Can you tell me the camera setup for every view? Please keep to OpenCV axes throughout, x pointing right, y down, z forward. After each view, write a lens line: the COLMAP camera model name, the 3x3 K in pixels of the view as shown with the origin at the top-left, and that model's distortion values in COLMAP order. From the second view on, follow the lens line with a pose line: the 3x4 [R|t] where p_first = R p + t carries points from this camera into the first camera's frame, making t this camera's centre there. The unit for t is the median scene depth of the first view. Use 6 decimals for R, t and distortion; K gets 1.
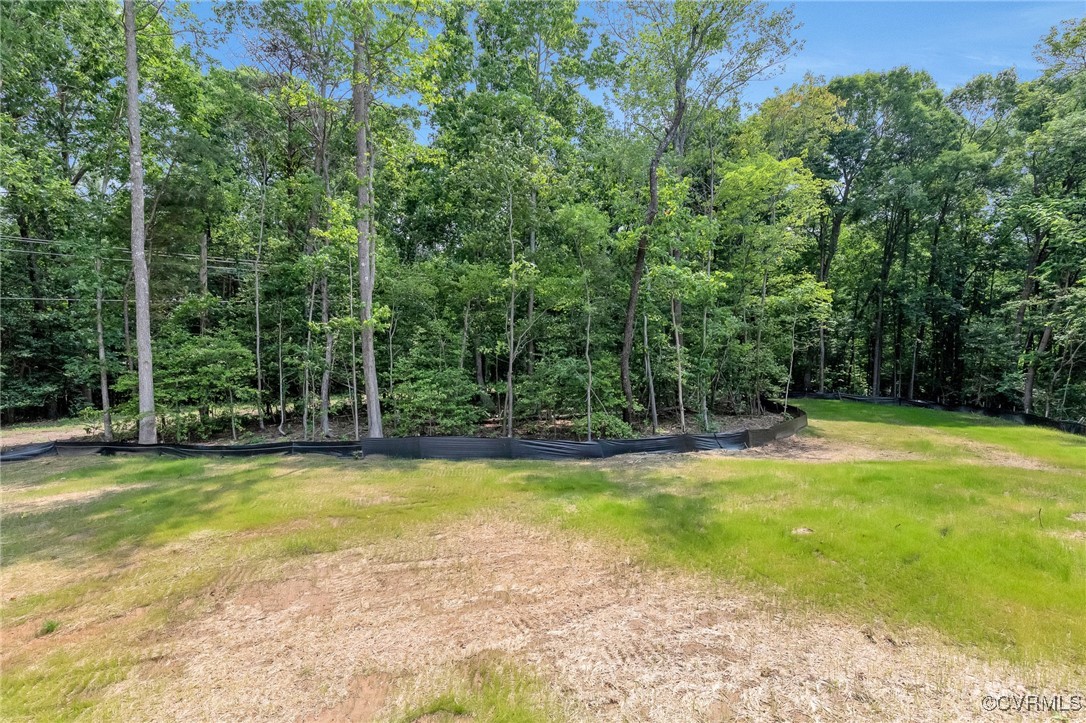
lens RADIAL K [[505.5, 0, 540.4], [0, 505.5, 352.7], [0, 0, 1]] dist [0.001537, -0.000069]
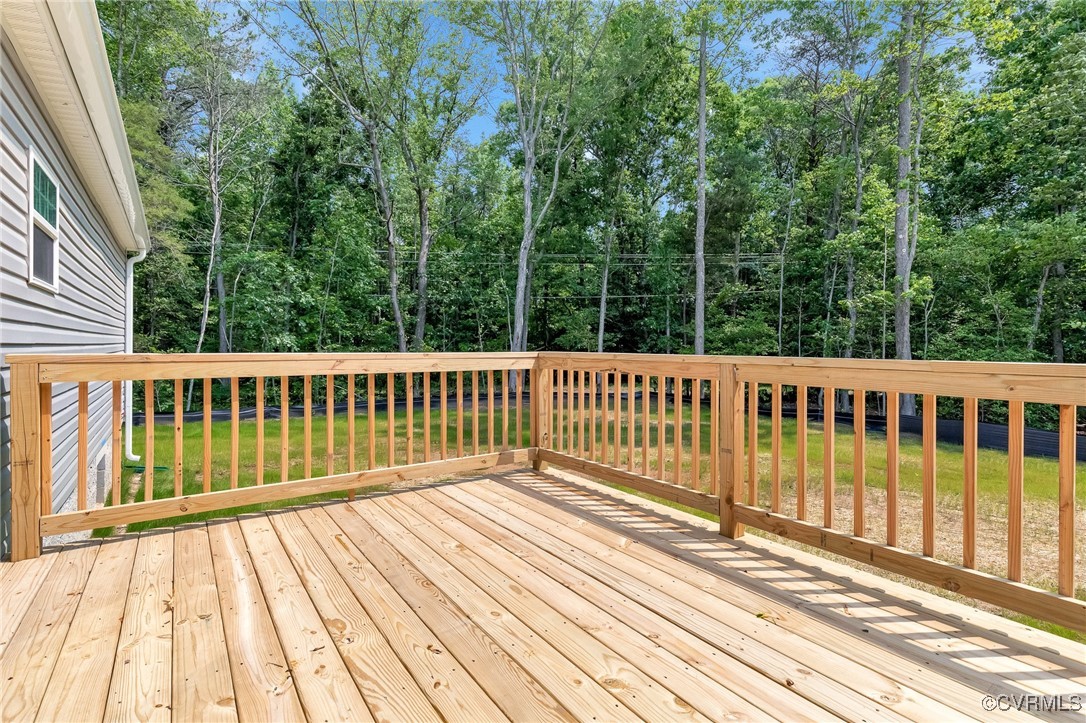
lens RADIAL K [[505.5, 0, 540.4], [0, 505.5, 352.7], [0, 0, 1]] dist [0.001537, -0.000069]
pose [[0.616224, 0.034621, -0.786810, -0.001322], [-0.025905, 0.999384, 0.023686, 0.032870], [0.787145, 0.005786, 0.616741, -0.112427]]
